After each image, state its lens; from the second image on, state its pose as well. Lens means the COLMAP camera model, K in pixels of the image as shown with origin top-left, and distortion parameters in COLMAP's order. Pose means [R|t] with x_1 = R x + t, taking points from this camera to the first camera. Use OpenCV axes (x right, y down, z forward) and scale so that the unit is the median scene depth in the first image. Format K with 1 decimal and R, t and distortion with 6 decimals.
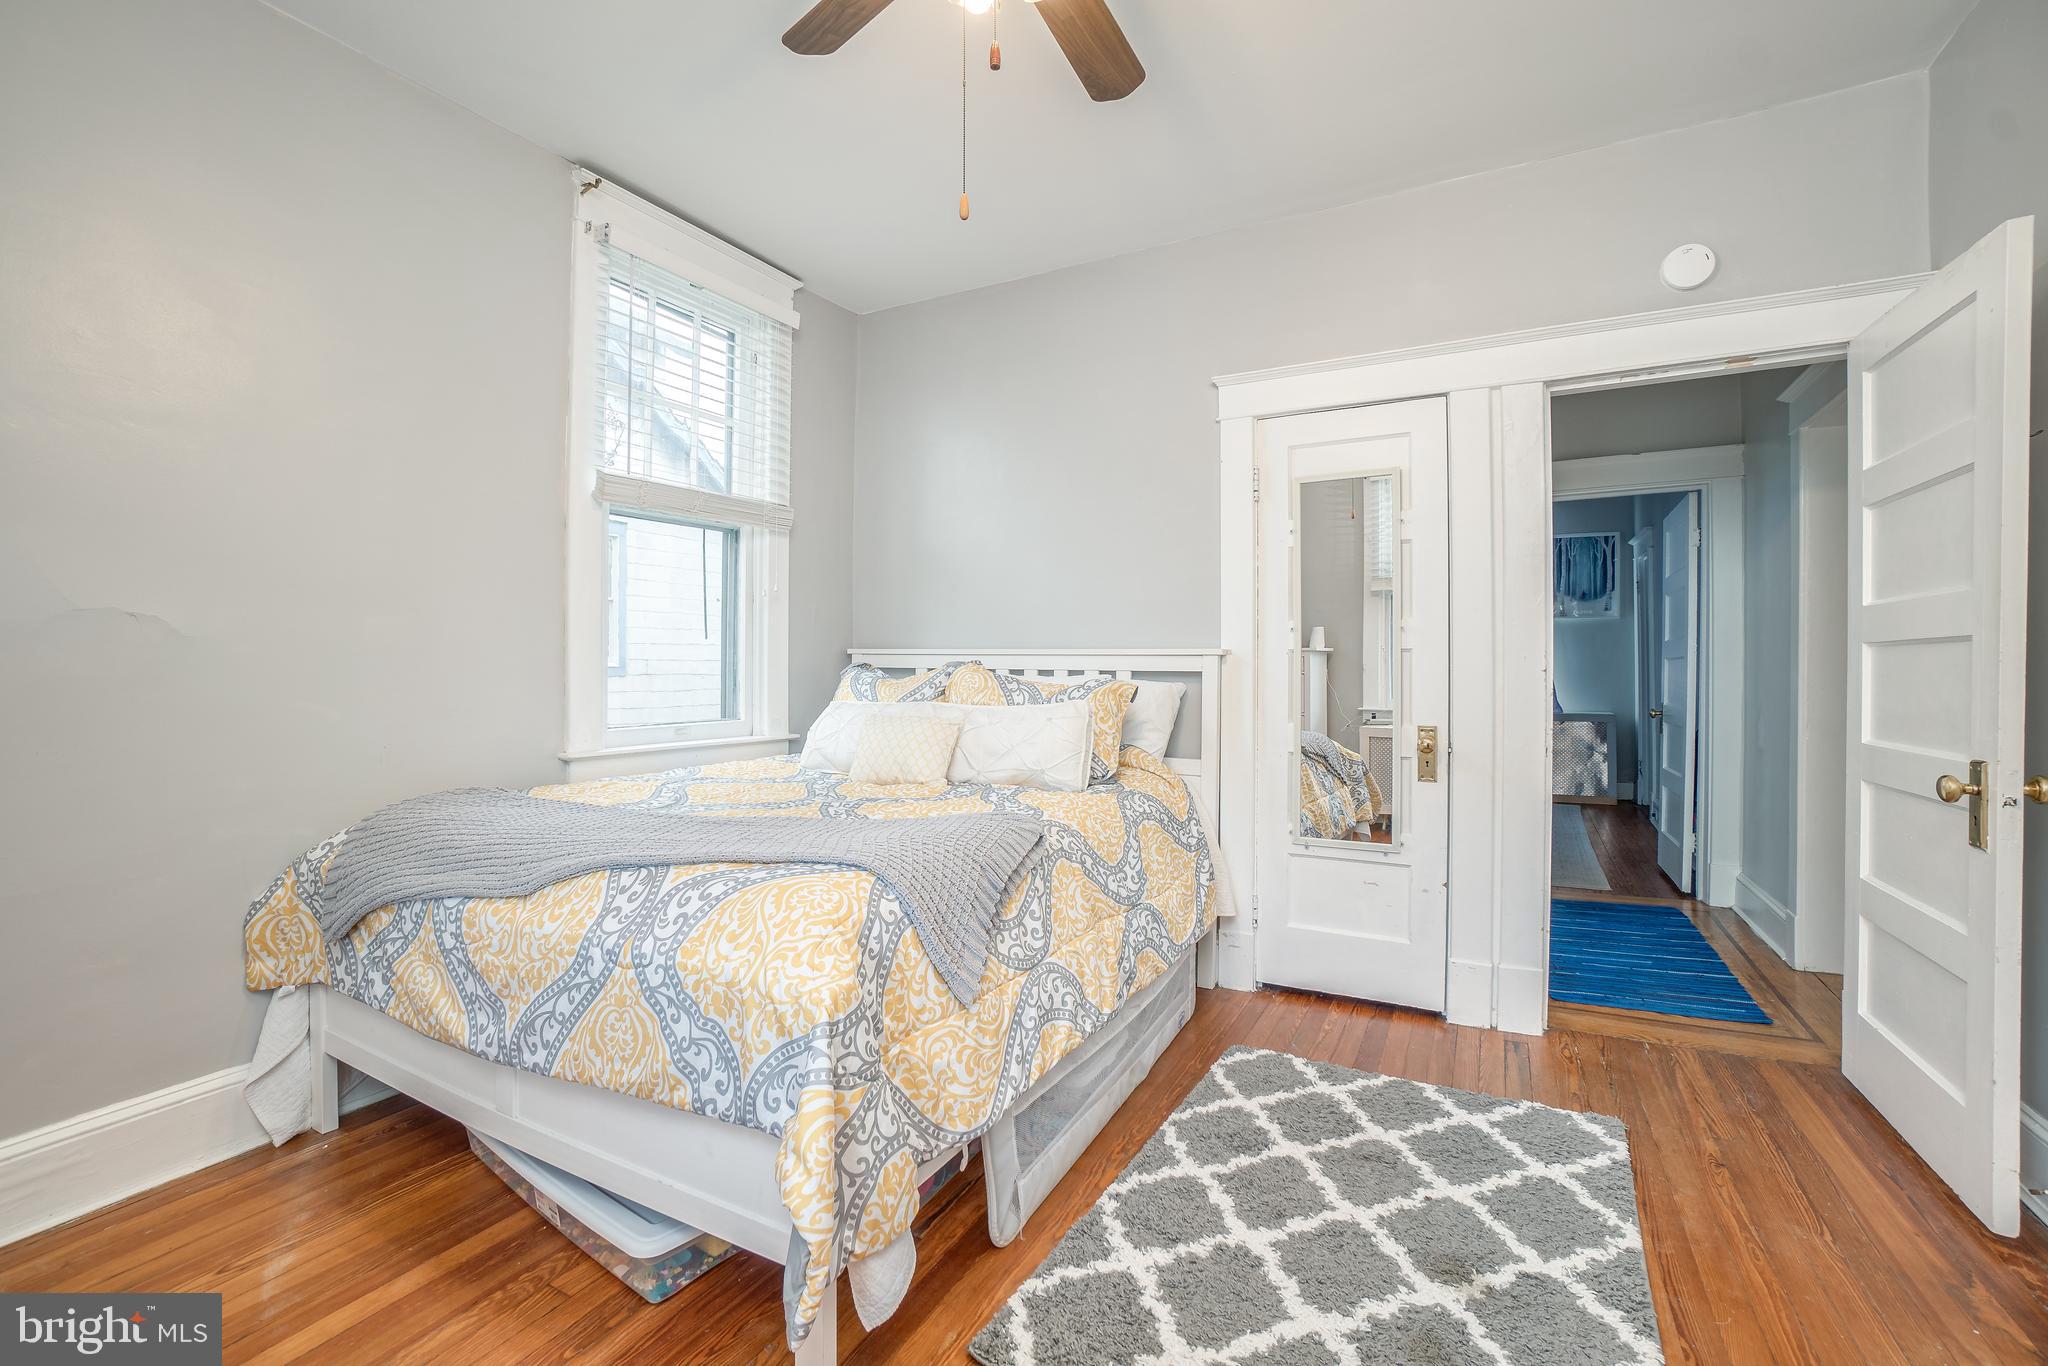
lens RADIAL K [[902.2, 0, 1013.2], [0, 902.2, 670.4], [0, 0, 1]] dist [-0.065836, 0.024016]
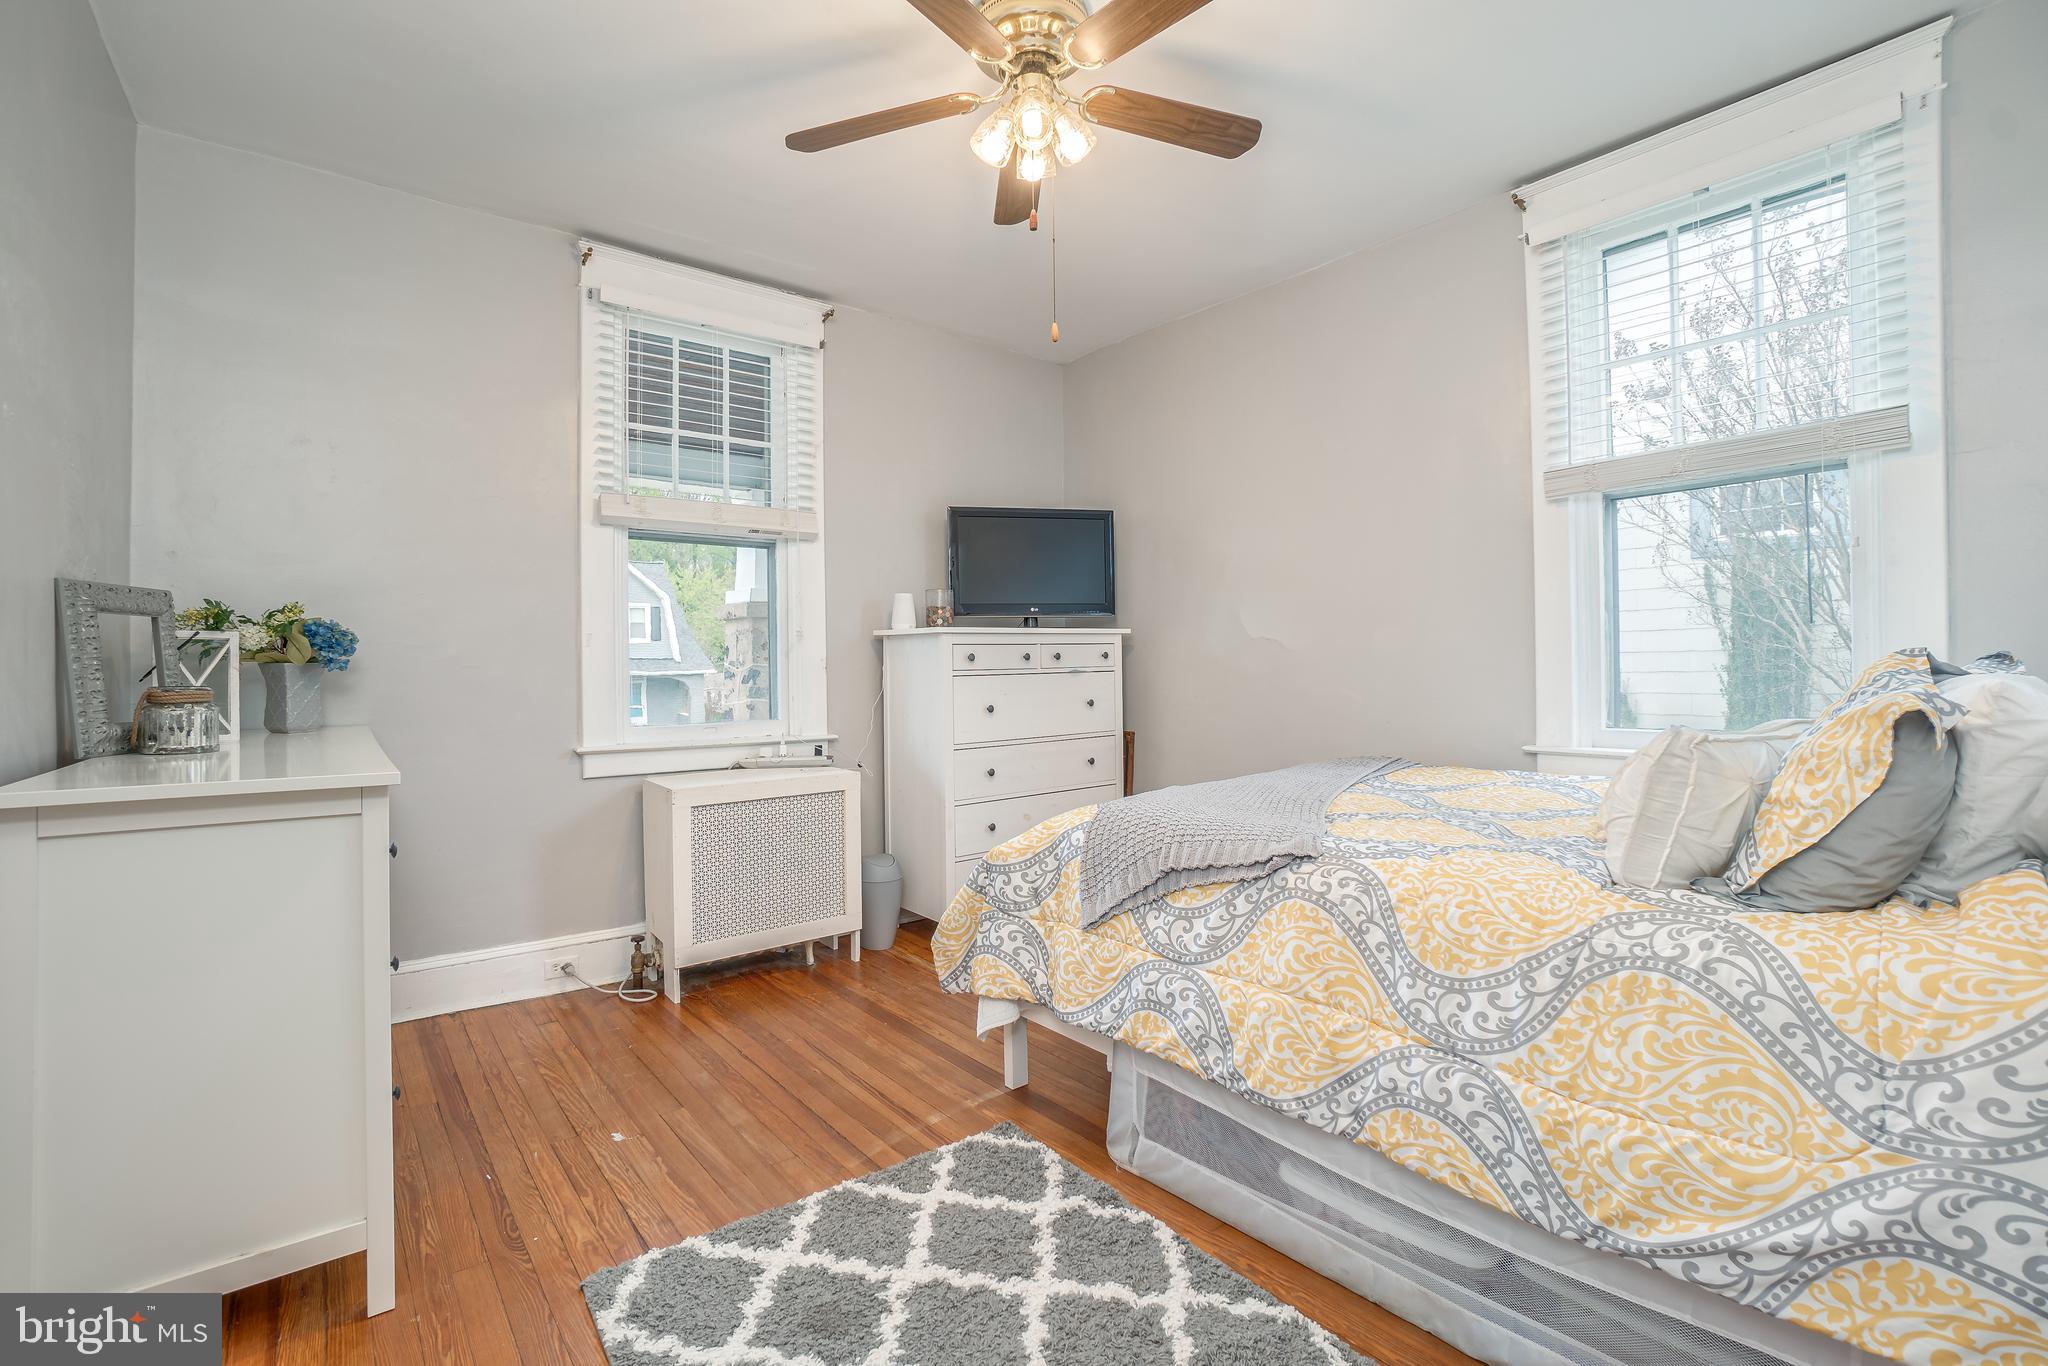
lens RADIAL K [[902.2, 0, 1013.2], [0, 902.2, 670.4], [0, 0, 1]] dist [-0.065836, 0.024016]
pose [[-0.386025, 0.004657, -0.922477, 1.023029], [0.007574, 0.999970, 0.001879, -0.005497], [0.922457, -0.006262, -0.386048, 1.208818]]
